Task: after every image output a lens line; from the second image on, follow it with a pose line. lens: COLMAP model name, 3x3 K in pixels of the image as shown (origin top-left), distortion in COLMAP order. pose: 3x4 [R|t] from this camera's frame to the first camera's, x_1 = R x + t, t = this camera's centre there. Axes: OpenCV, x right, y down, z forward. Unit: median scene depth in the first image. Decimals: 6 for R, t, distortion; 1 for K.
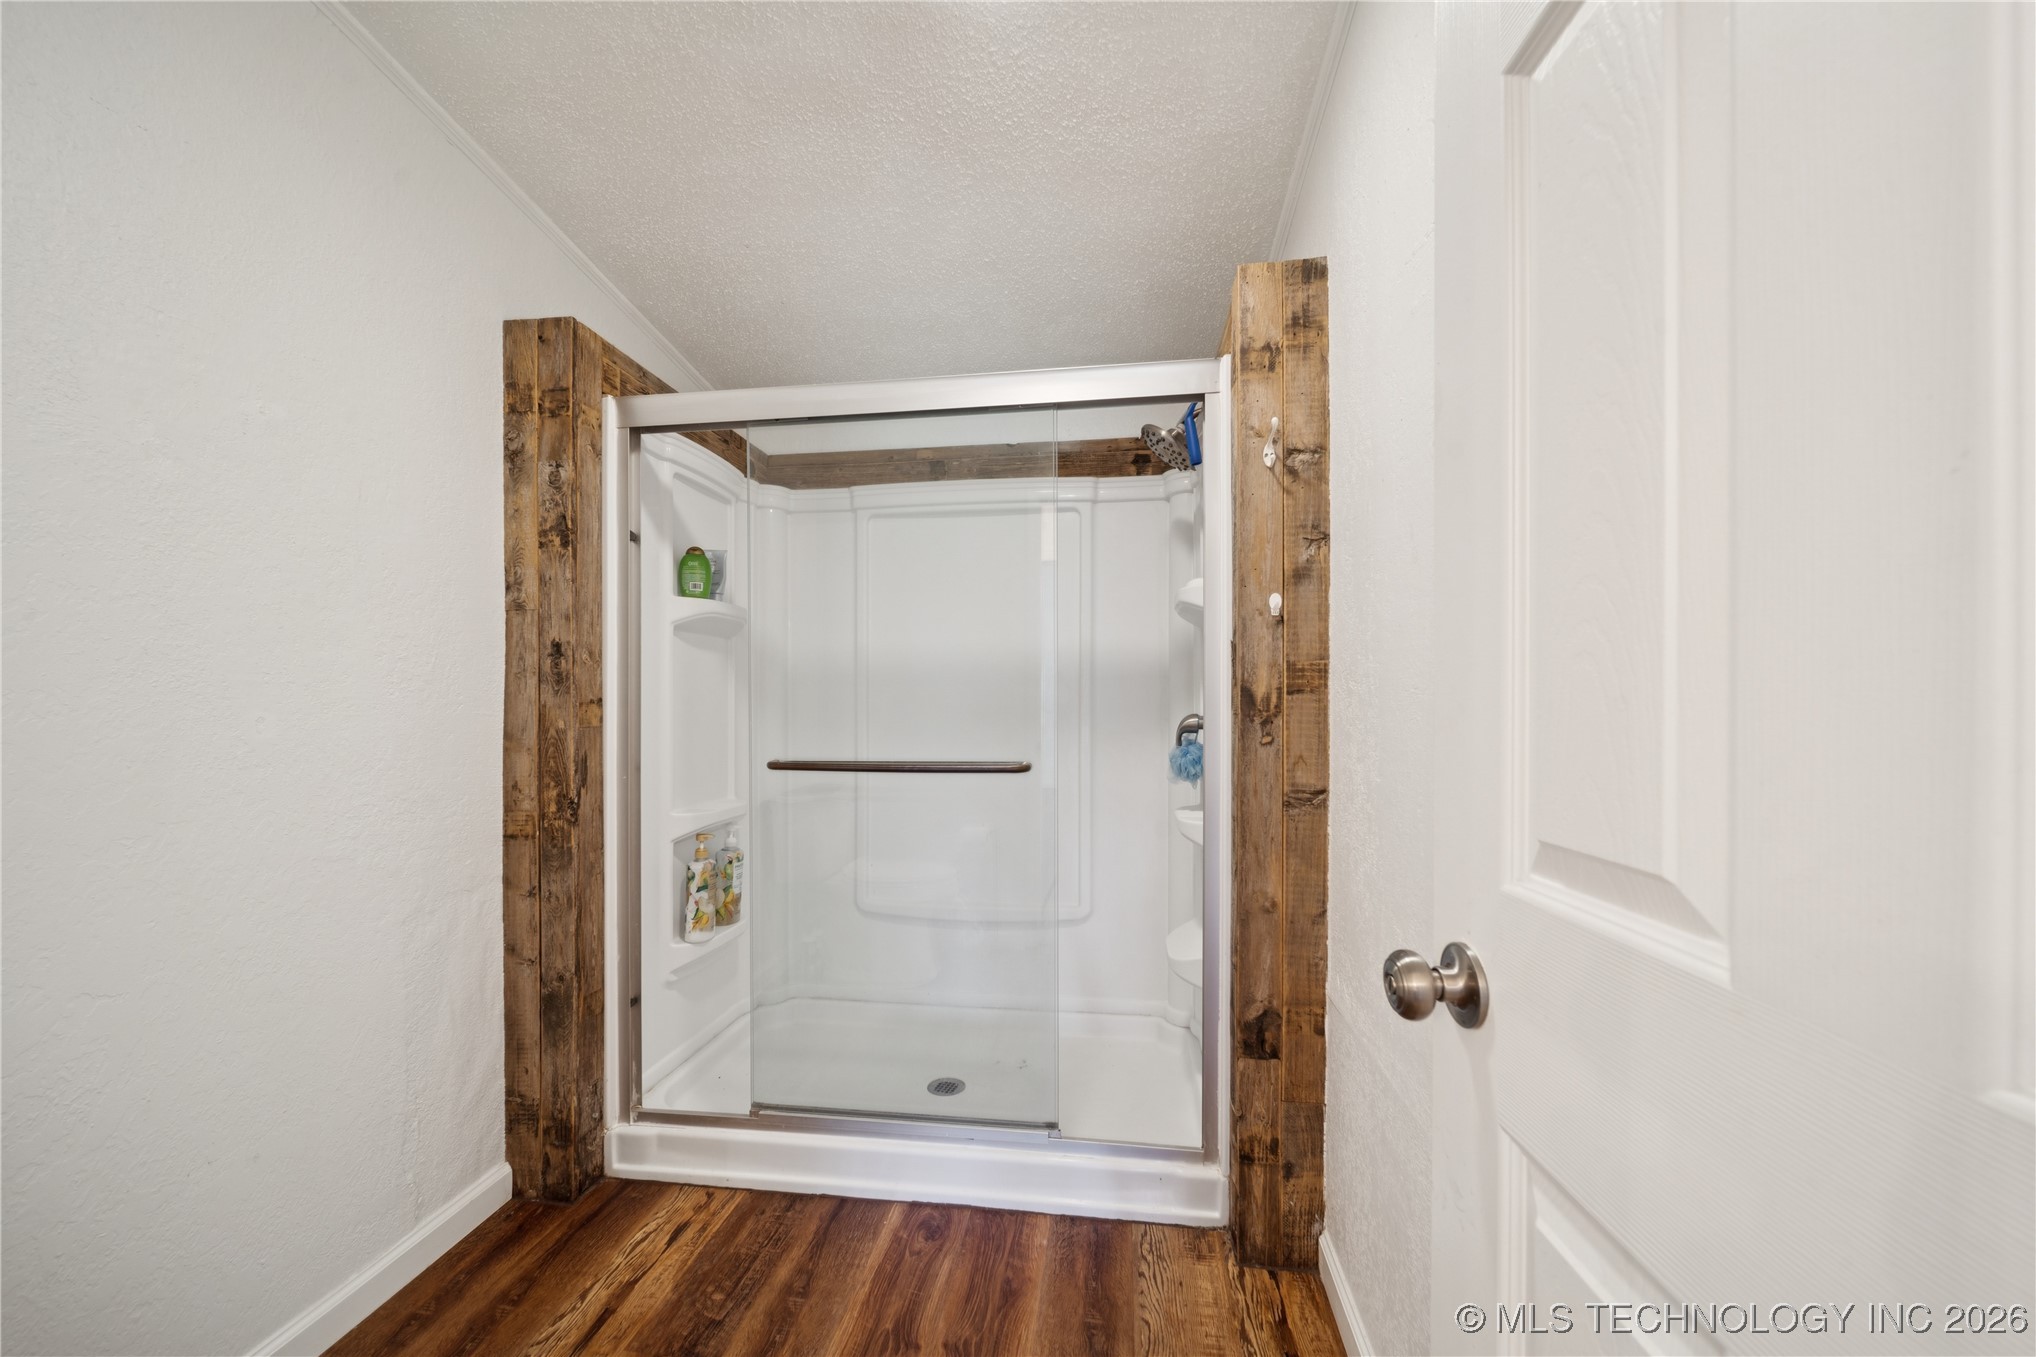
lens RADIAL K [[745.8, 0, 1010.4], [0, 745.8, 678.7], [0, 0, 1]] dist [-0.000072, -0.000167]
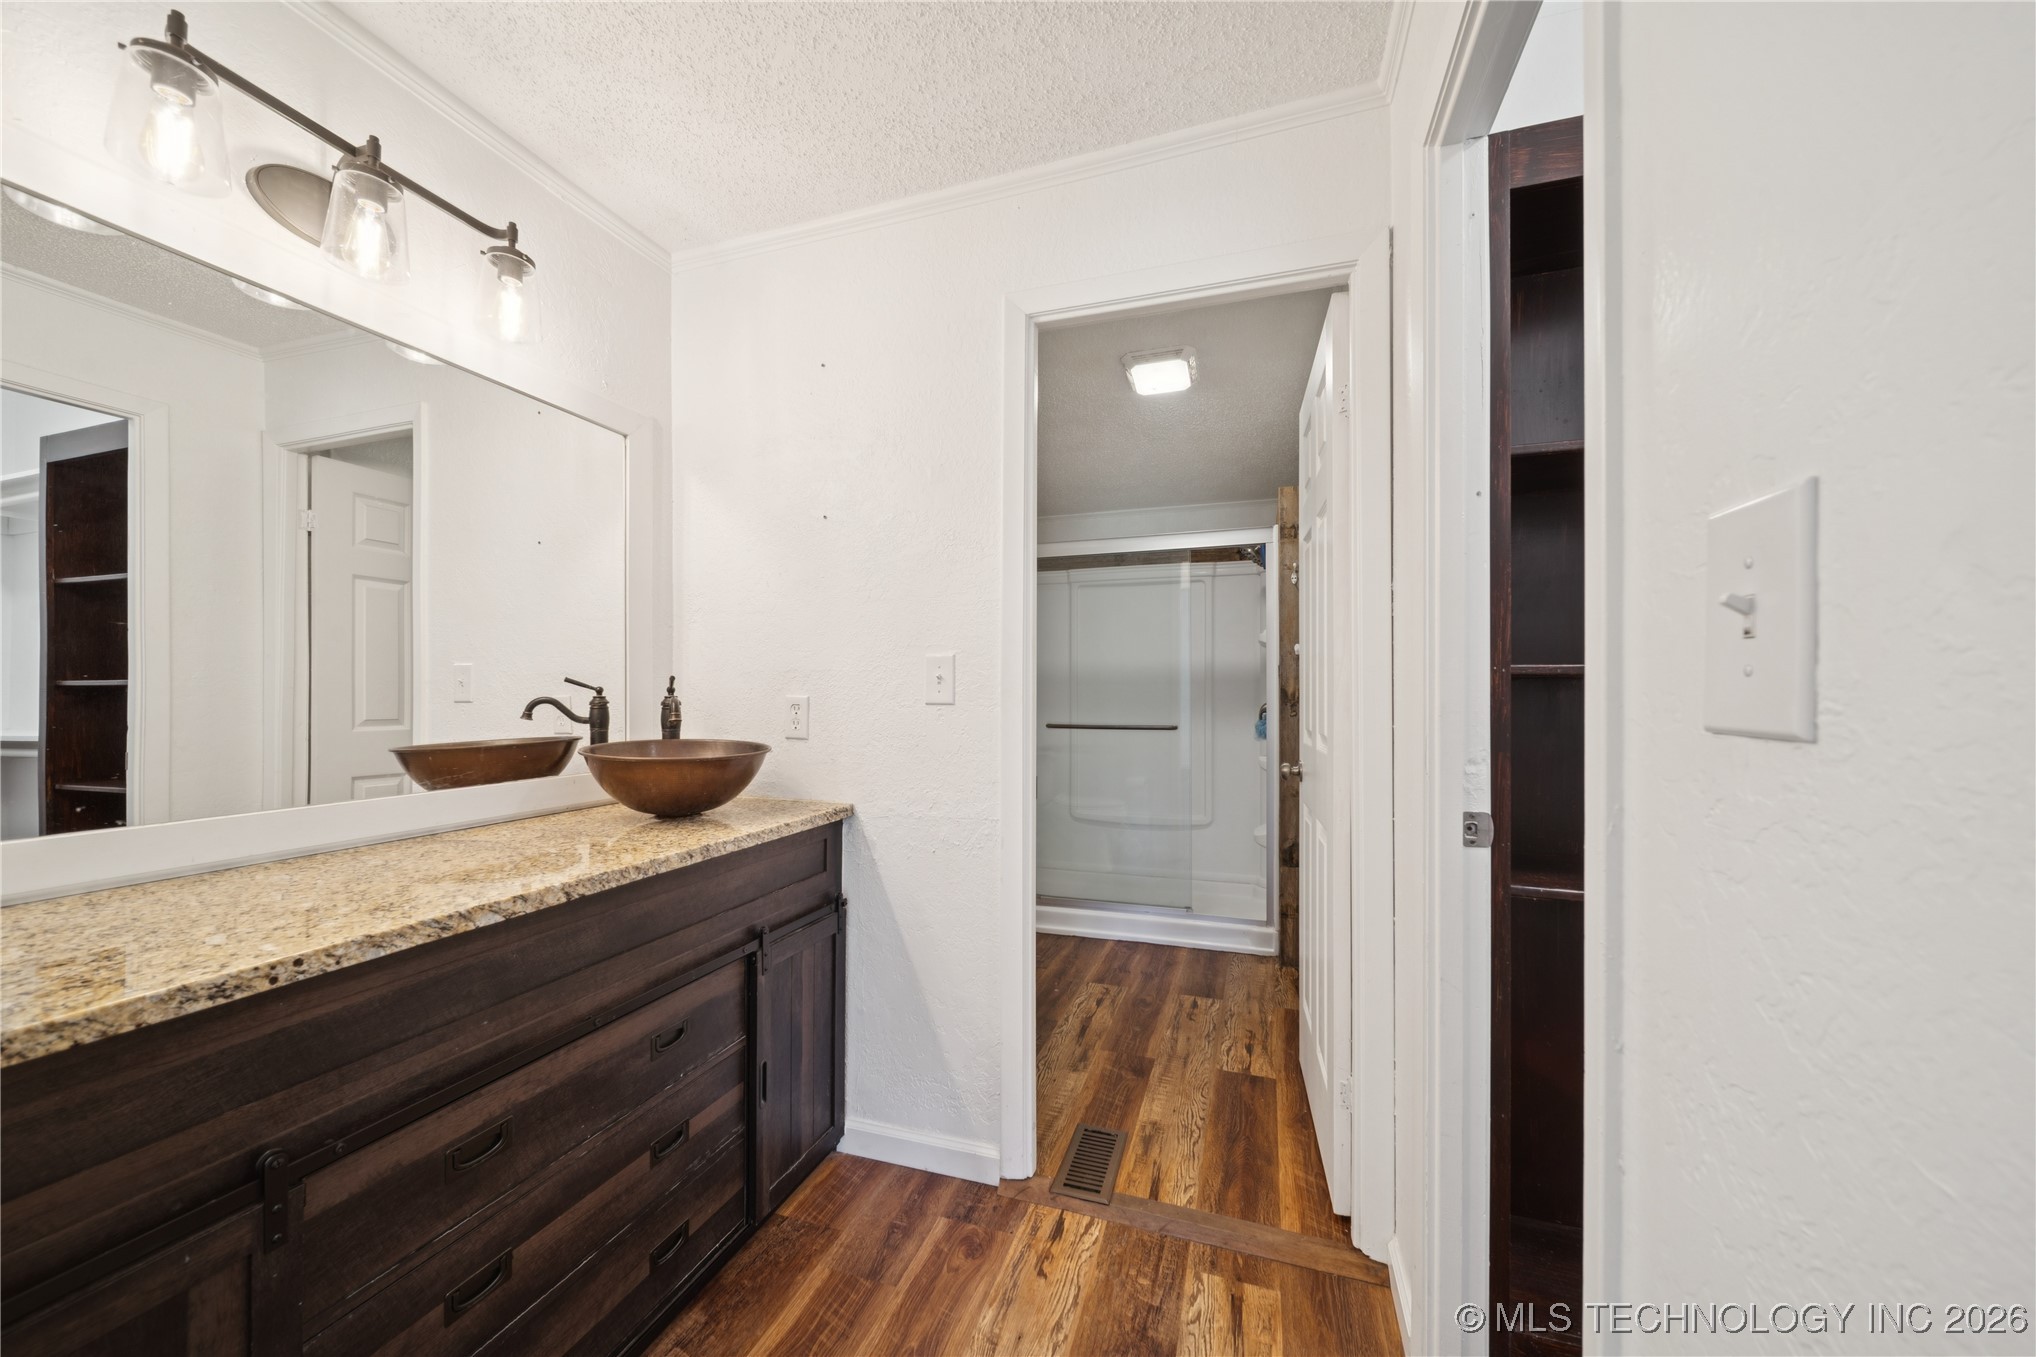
lens RADIAL K [[745.8, 0, 1010.4], [0, 745.8, 678.7], [0, 0, 1]] dist [-0.000072, -0.000167]
pose [[0.984478, -0.001421, -0.175502, -0.064464], [0.003111, 0.999951, 0.009357, -0.033590], [0.175480, -0.009758, 0.984435, -1.069222]]
